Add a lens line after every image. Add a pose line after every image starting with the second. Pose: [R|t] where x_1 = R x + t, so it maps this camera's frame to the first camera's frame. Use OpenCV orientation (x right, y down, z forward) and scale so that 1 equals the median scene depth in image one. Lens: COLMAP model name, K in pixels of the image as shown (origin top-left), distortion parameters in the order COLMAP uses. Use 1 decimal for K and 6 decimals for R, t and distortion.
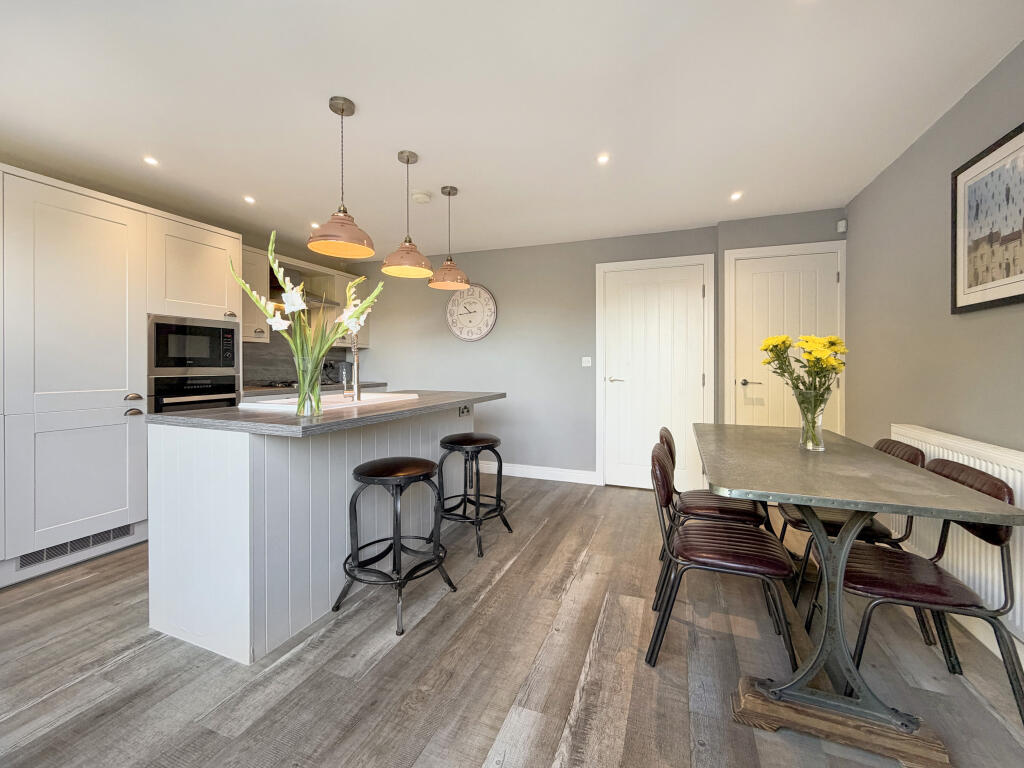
lens RADIAL K [[410.4, 0, 516.2], [0, 410.4, 366.2], [0, 0, 1]] dist [0.001003, 0.000899]
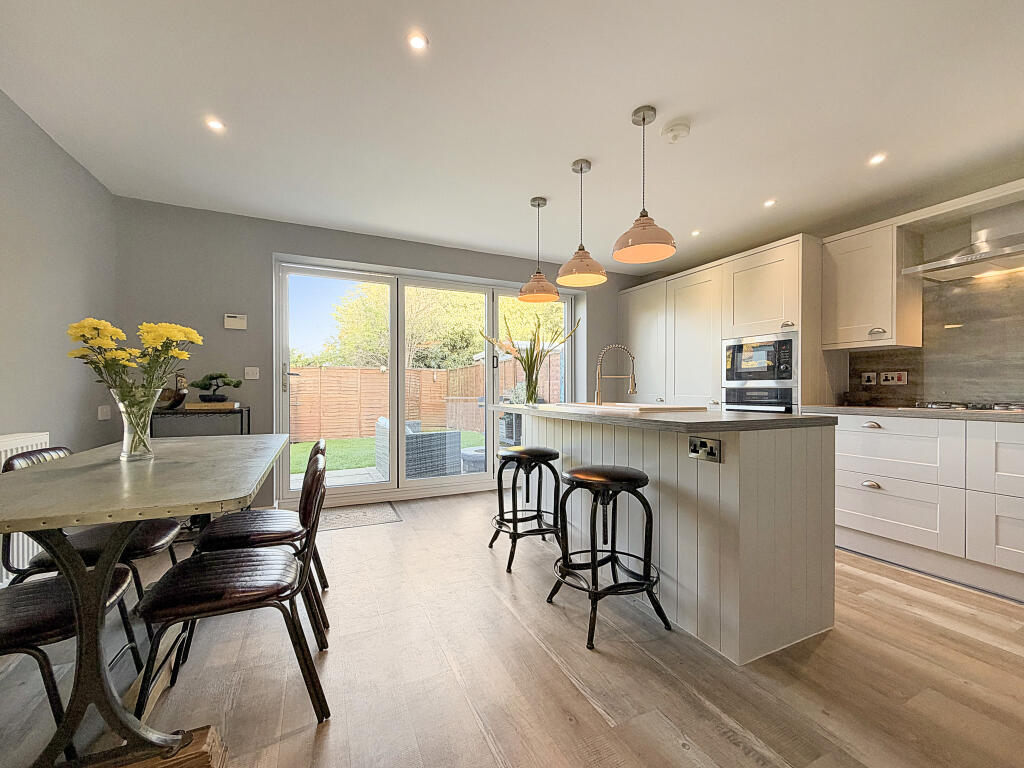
lens RADIAL K [[410.4, 0, 510.2], [0, 410.4, 389.9], [0, 0, 1]] dist [0.001003, 0.000899]
pose [[-0.687879, -0.003692, -0.725816, 0.501801], [-0.006855, 0.999976, 0.001410, 0.033945], [0.725793, 0.005945, -0.687888, 1.337628]]
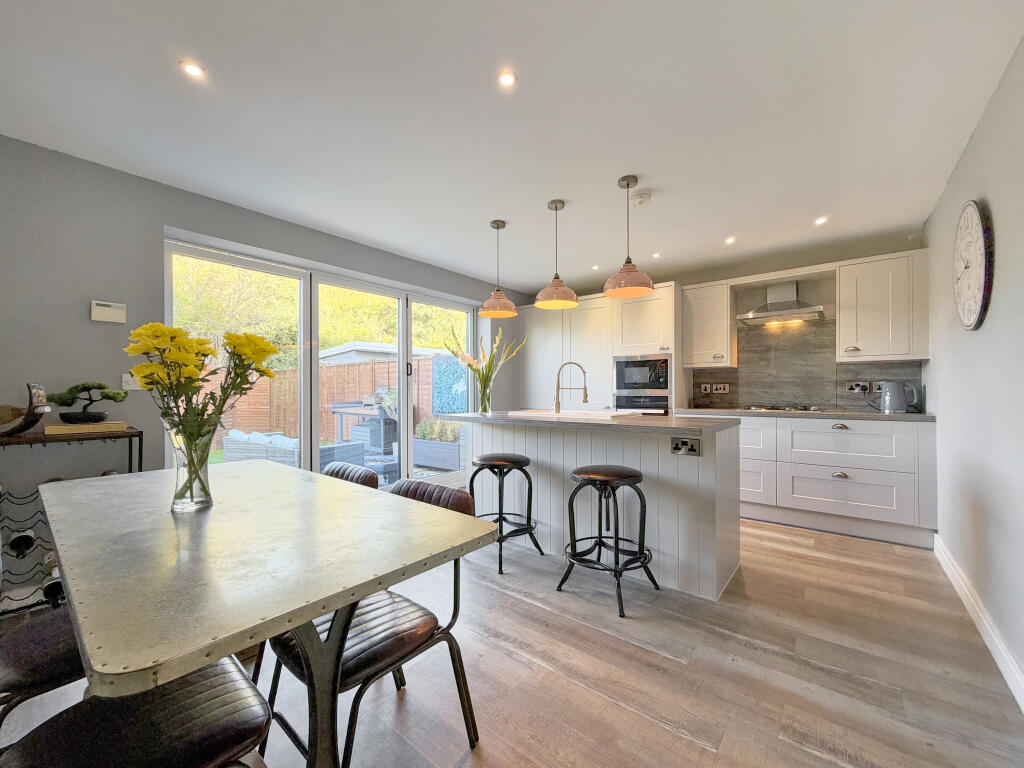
lens RADIAL K [[410.4, 0, 511.0], [0, 410.4, 387.1], [0, 0, 1]] dist [0.001003, 0.000899]
pose [[-0.300797, -0.011610, -0.953617, 0.742714], [-0.002747, 0.999932, -0.011307, 0.012695], [0.953684, -0.000781, -0.300809, 1.043771]]
